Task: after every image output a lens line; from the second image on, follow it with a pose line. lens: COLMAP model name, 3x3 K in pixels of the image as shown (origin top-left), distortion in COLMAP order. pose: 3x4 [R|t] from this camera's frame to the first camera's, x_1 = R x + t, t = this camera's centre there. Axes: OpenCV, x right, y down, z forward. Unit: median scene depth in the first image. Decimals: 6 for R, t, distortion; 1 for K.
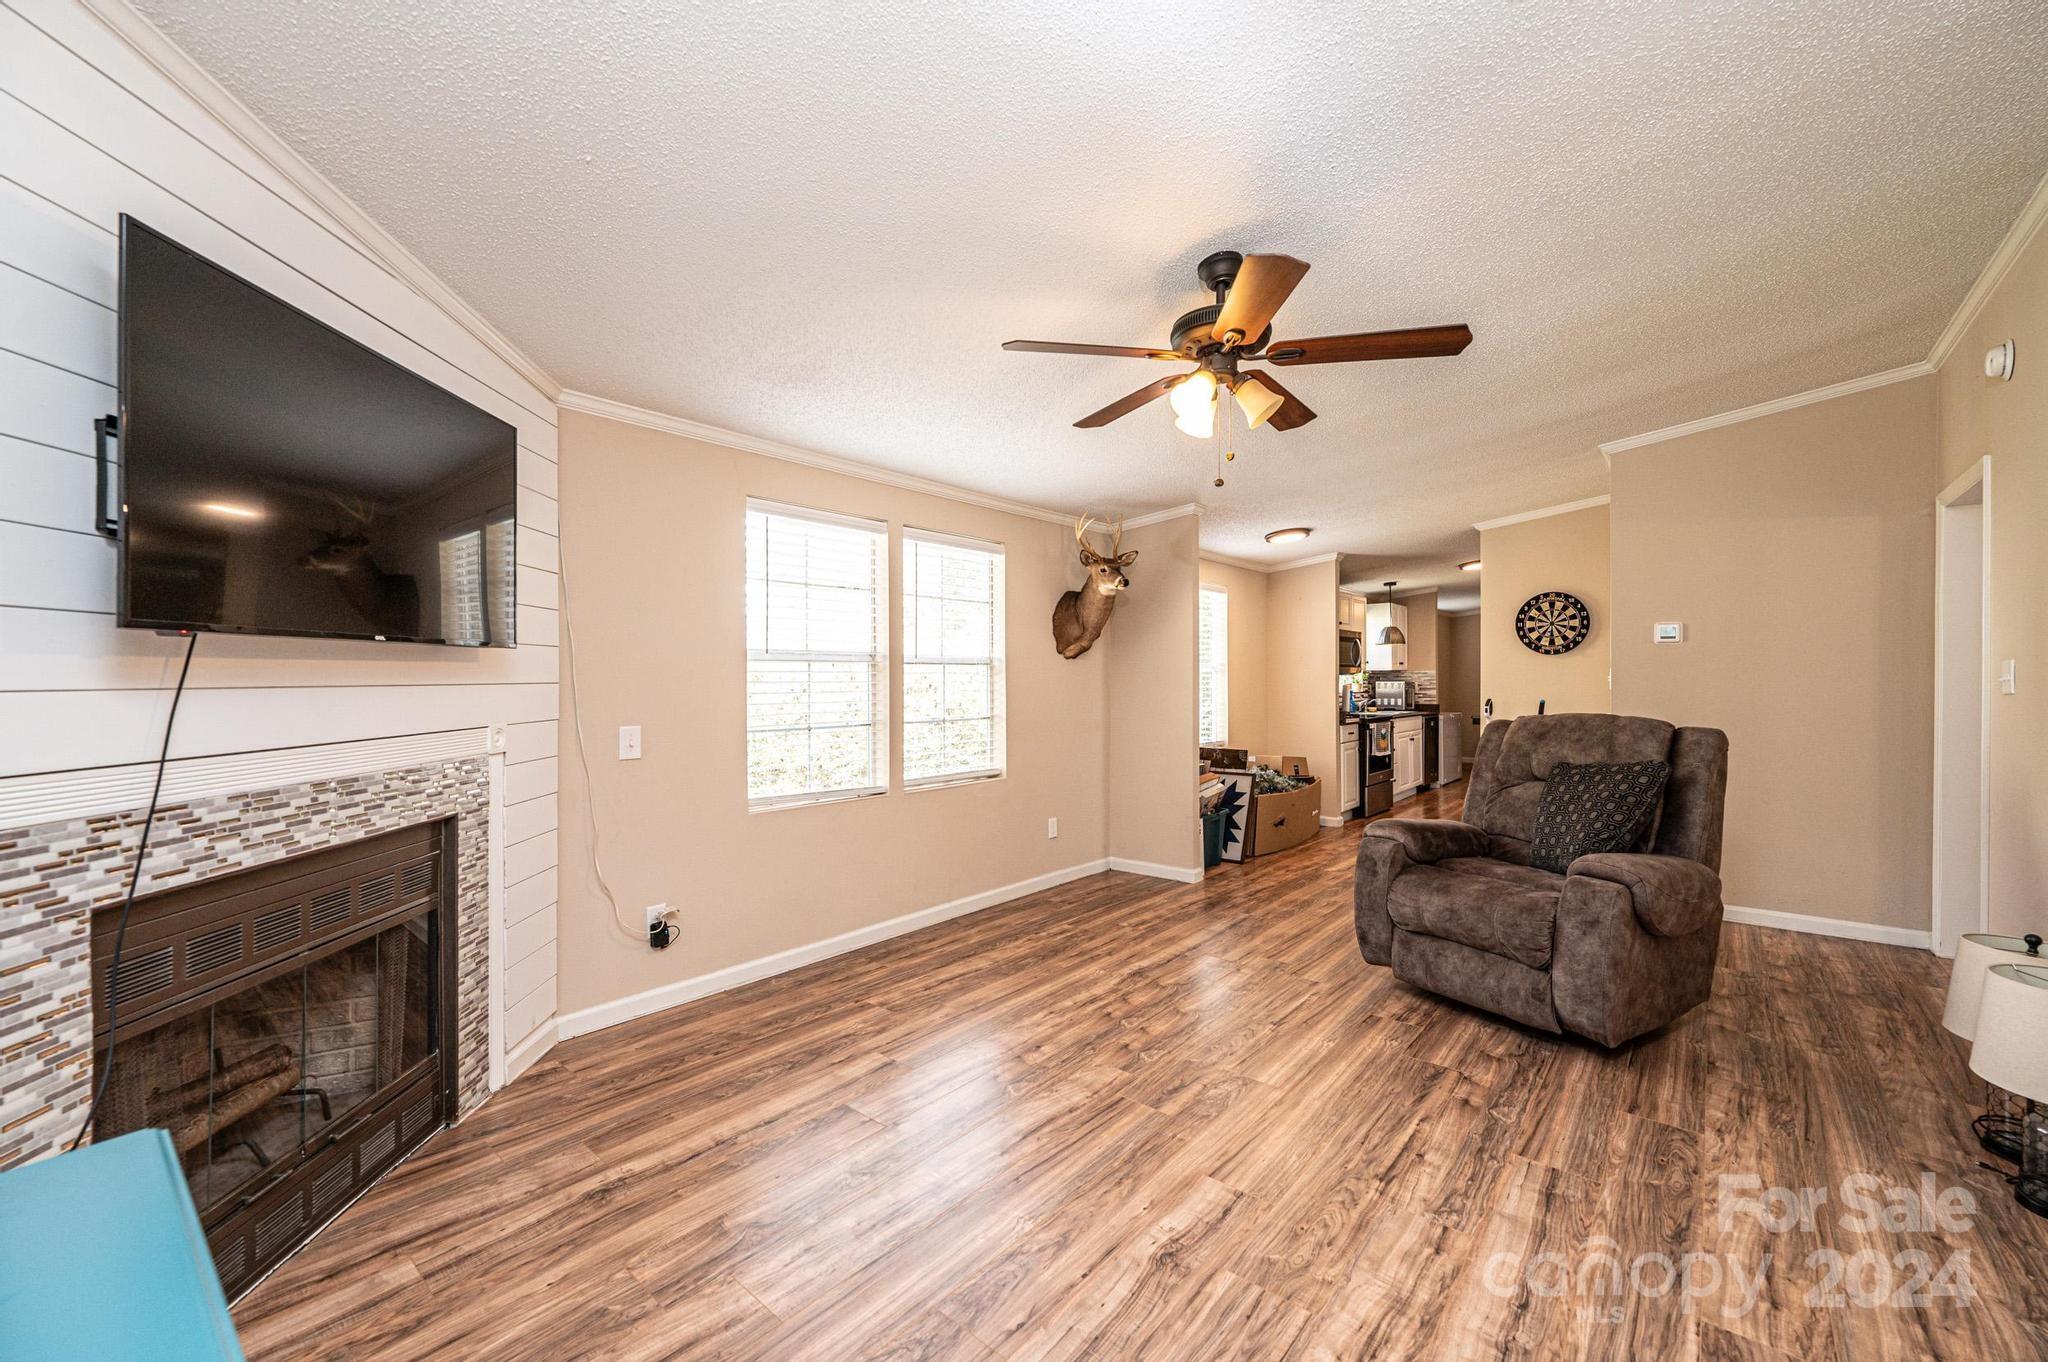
lens RADIAL K [[812.9, 0, 1023.8], [0, 812.9, 685.6], [0, 0, 1]] dist [-0.001376, -0.000034]
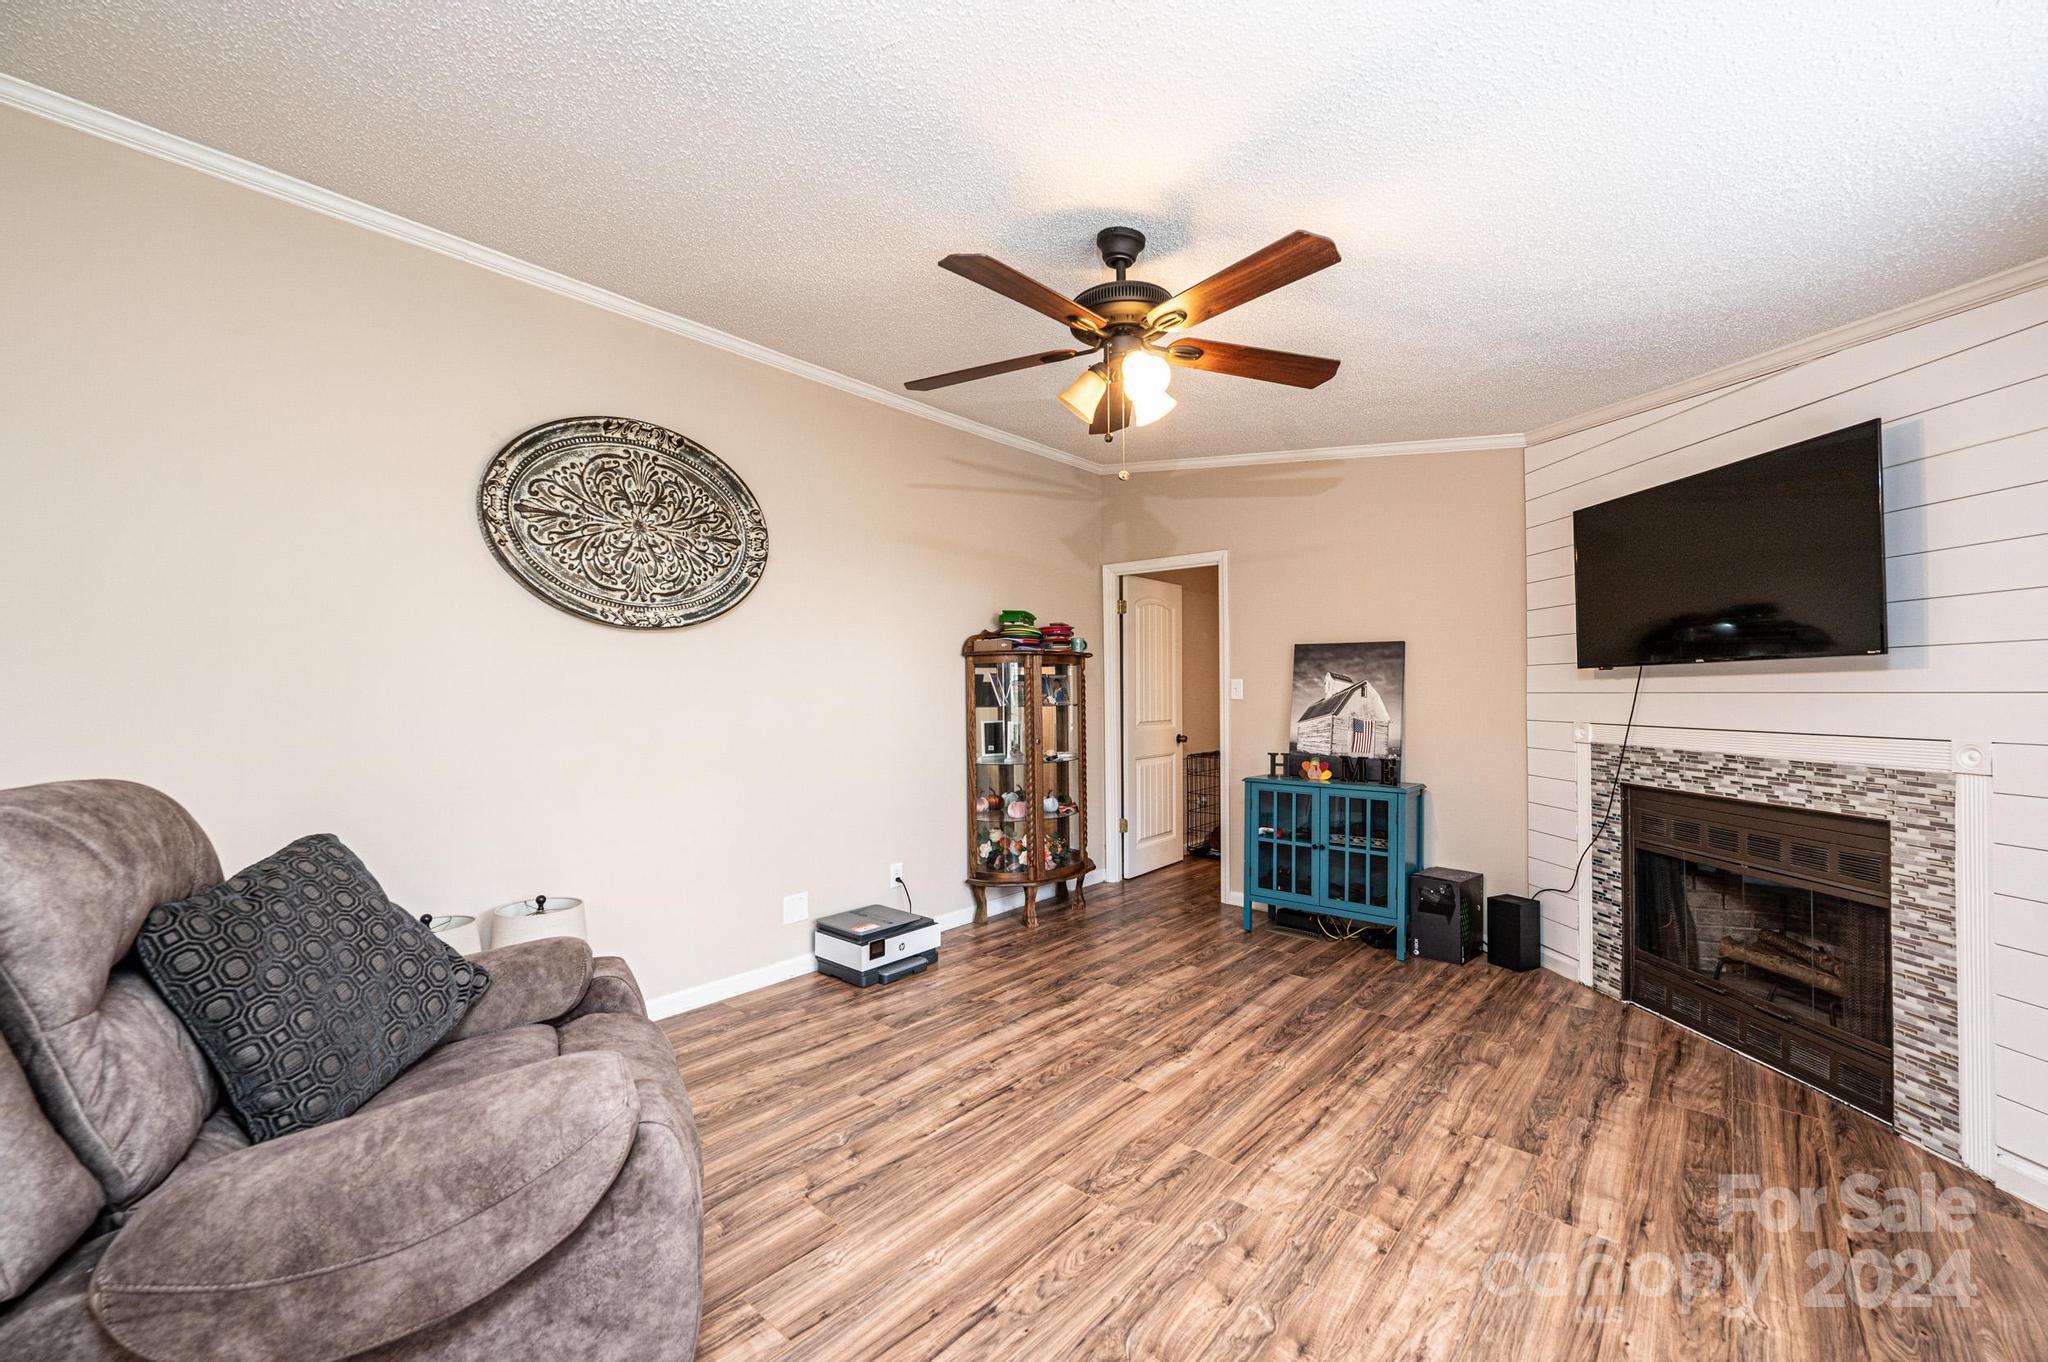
lens RADIAL K [[812.9, 0, 1023.7], [0, 812.9, 681.6], [0, 0, 1]] dist [-0.001376, -0.000034]
pose [[-0.999967, 0.003510, 0.007274, 0.263704], [0.003481, 0.999986, -0.004077, -0.010418], [-0.007288, -0.004051, -0.999965, 1.457970]]
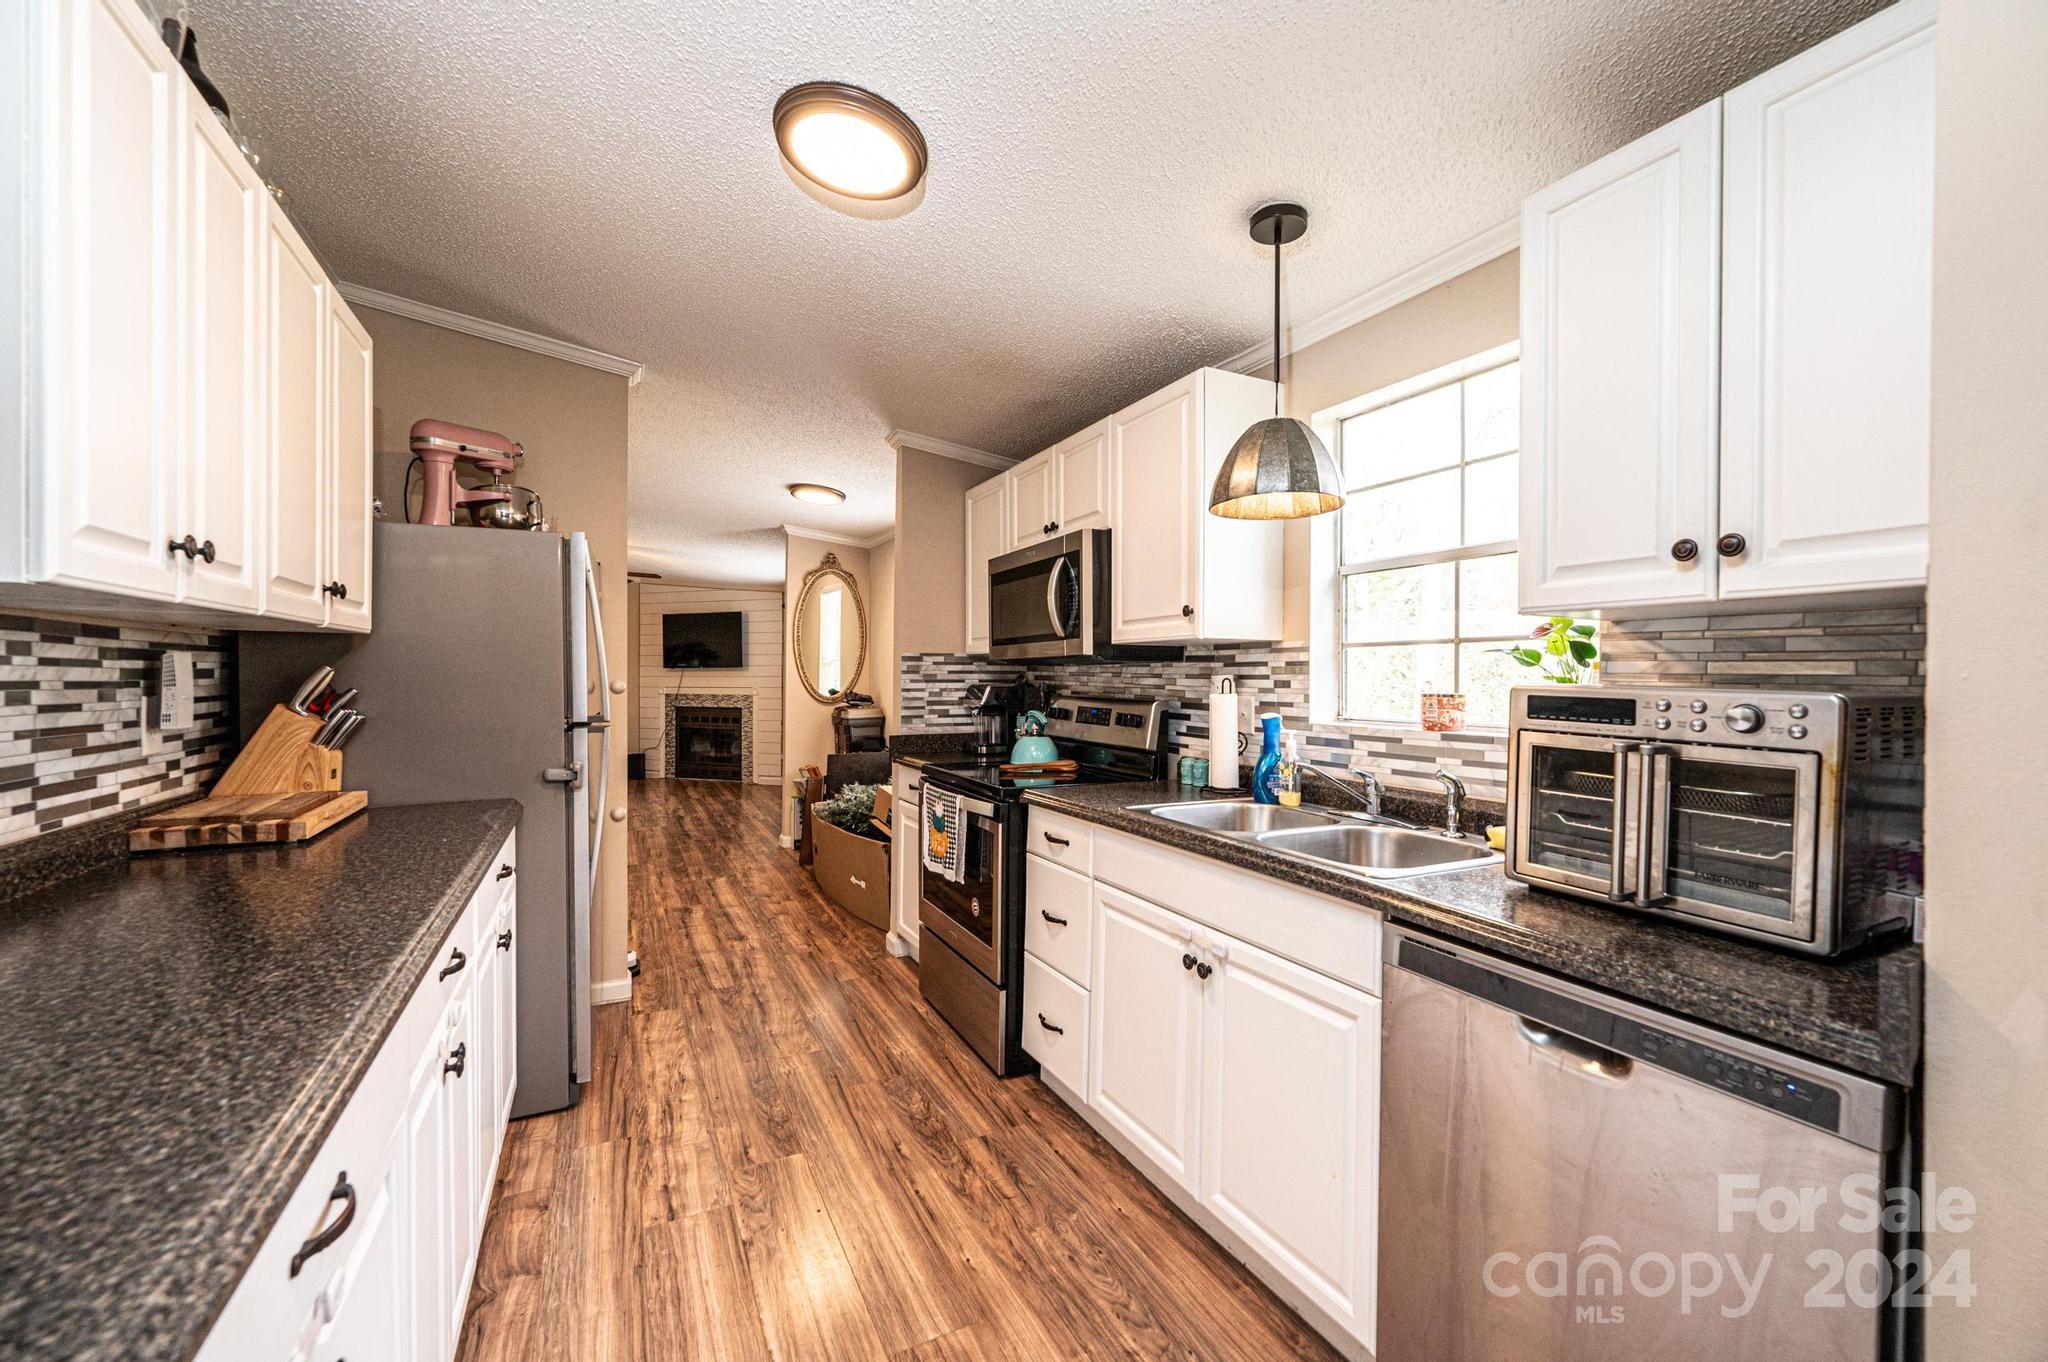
lens RADIAL K [[812.9, 0, 1023.3], [0, 812.9, 683.3], [0, 0, 1]] dist [-0.001376, -0.000034]
pose [[-0.384262, 0.004603, -0.923213, 1.874734], [-0.011423, 0.999887, 0.009740, -0.018022], [0.923153, 0.014289, -0.384166, 2.844703]]
